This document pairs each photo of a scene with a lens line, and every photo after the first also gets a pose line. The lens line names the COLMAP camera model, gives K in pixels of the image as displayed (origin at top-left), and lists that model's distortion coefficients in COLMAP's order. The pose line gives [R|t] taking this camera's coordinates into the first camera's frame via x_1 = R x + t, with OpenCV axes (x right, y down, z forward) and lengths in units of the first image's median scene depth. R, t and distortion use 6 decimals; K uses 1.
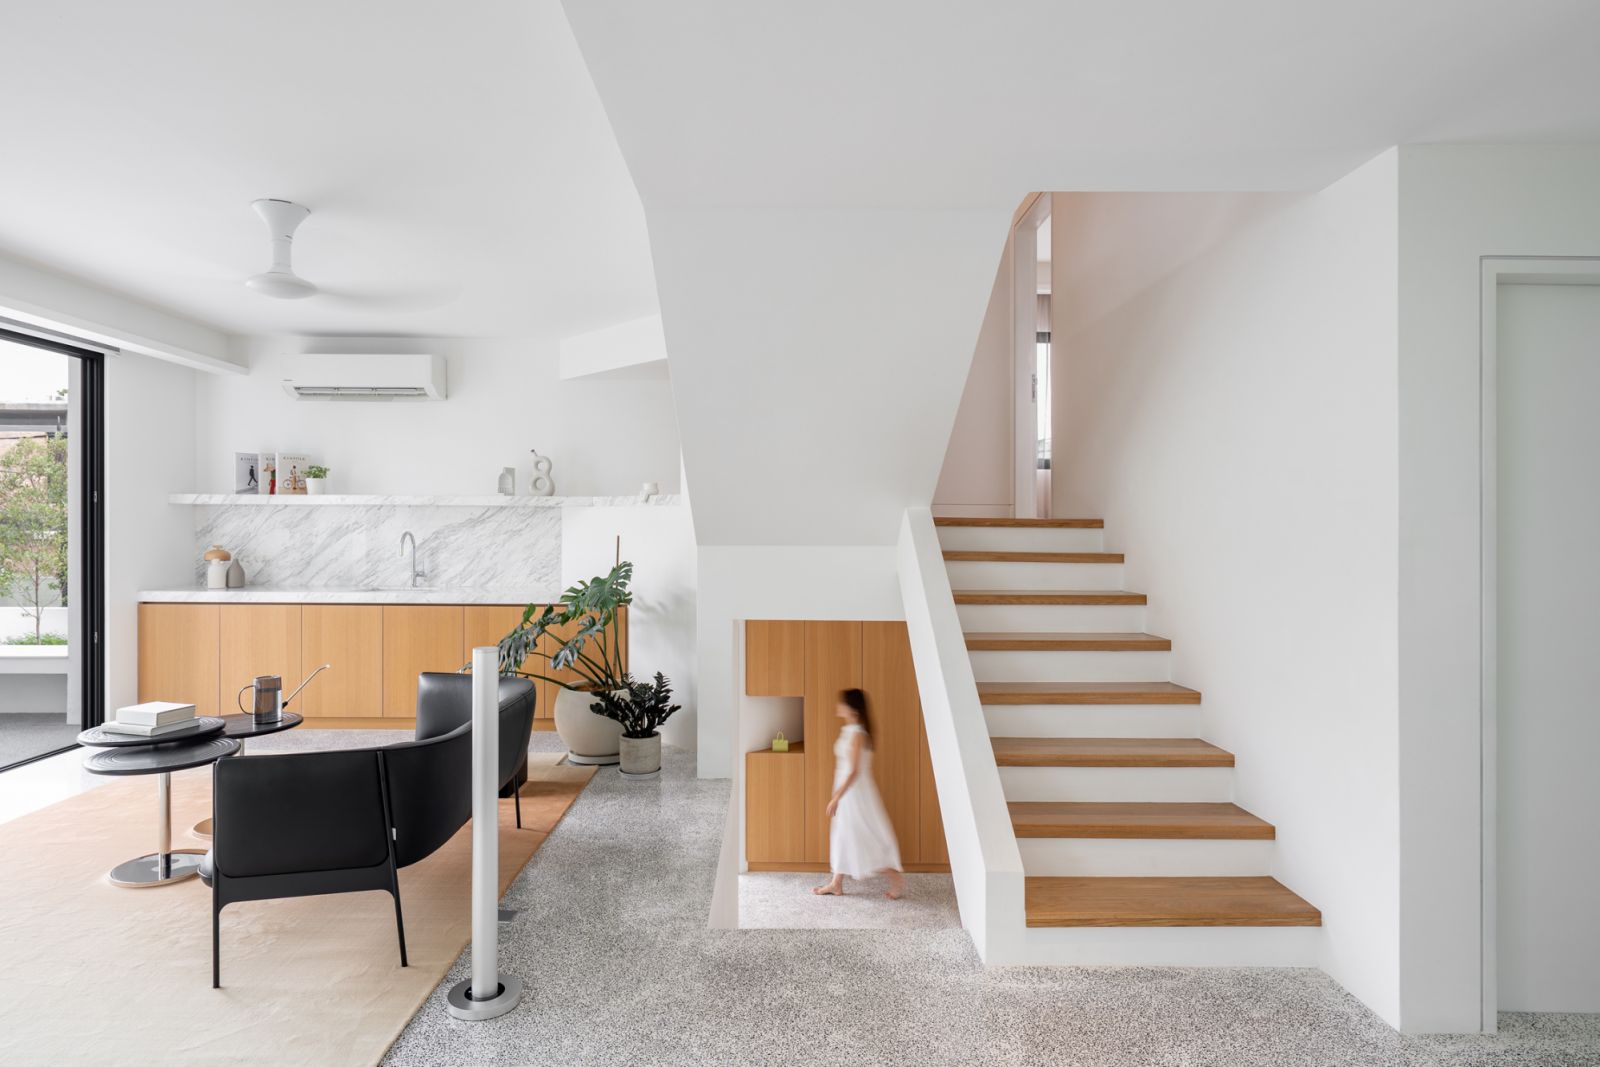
lens RADIAL K [[882.5, 0, 800.0], [0, 882.5, 533.5], [0, 0, 1]] dist [-0.000043, -0.000108]
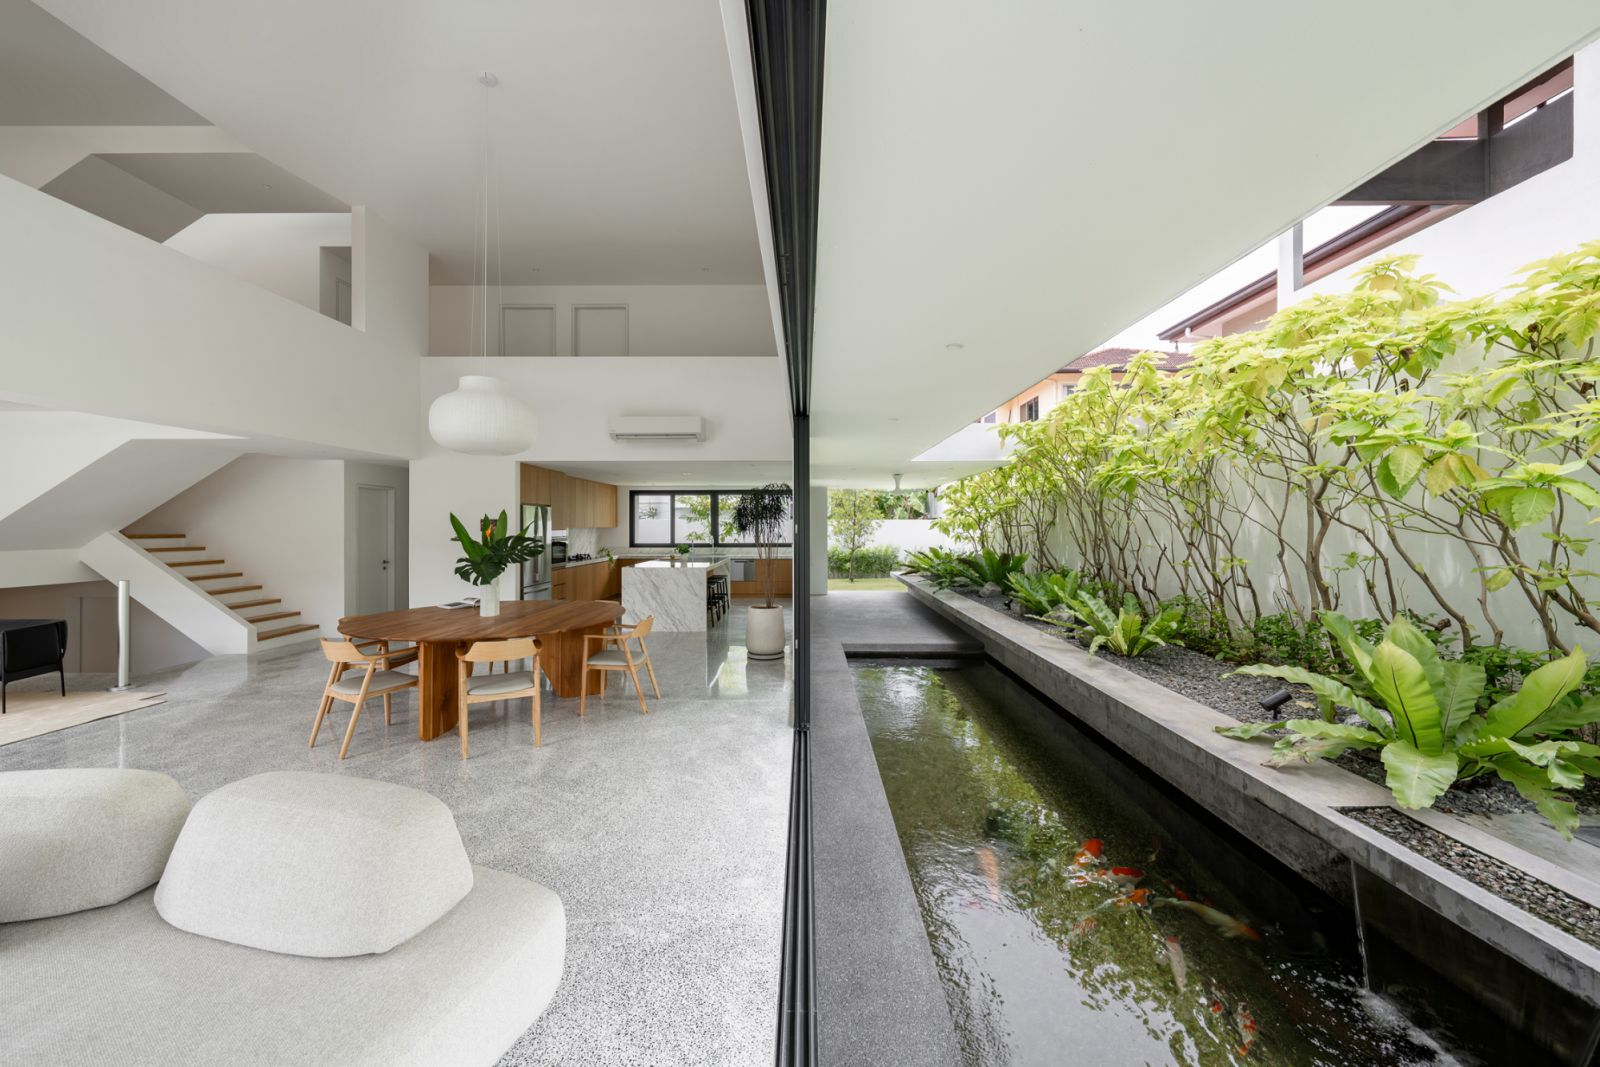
lens RADIAL K [[609.5, 0, 801.7], [0, 609.5, 520.3], [0, 0, 1]] dist [0.000613, 0.000177]
pose [[0.038752, -0.000431, 0.999249, -1.020488], [0.013354, 0.999911, -0.000086, -0.023886], [-0.999160, 0.013347, 0.038754, -0.656880]]
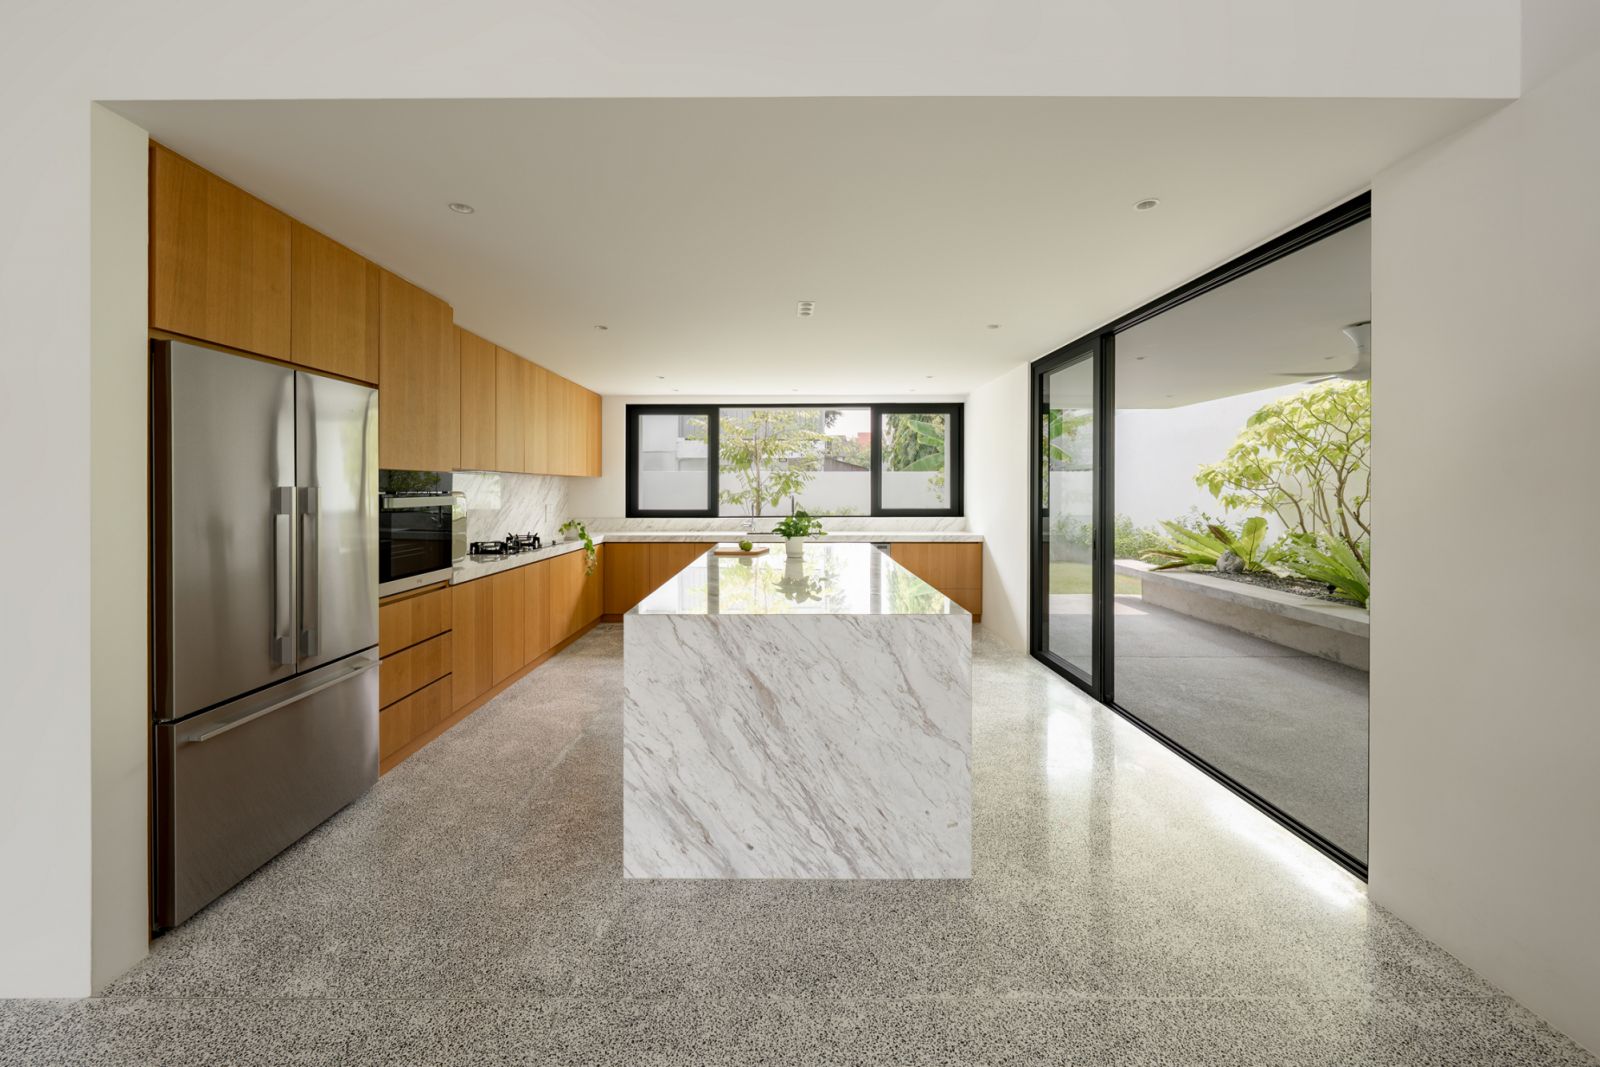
lens RADIAL K [[616.2, 0, 796.4], [0, 616.2, 483.6], [0, 0, 1]] dist [0.000948, 0.000065]
pose [[0.027984, -0.000804, 0.999608, 0.014310], [0.013898, 0.999903, 0.000415, 0.006344], [-0.999512, 0.013881, 0.027992, -0.297699]]
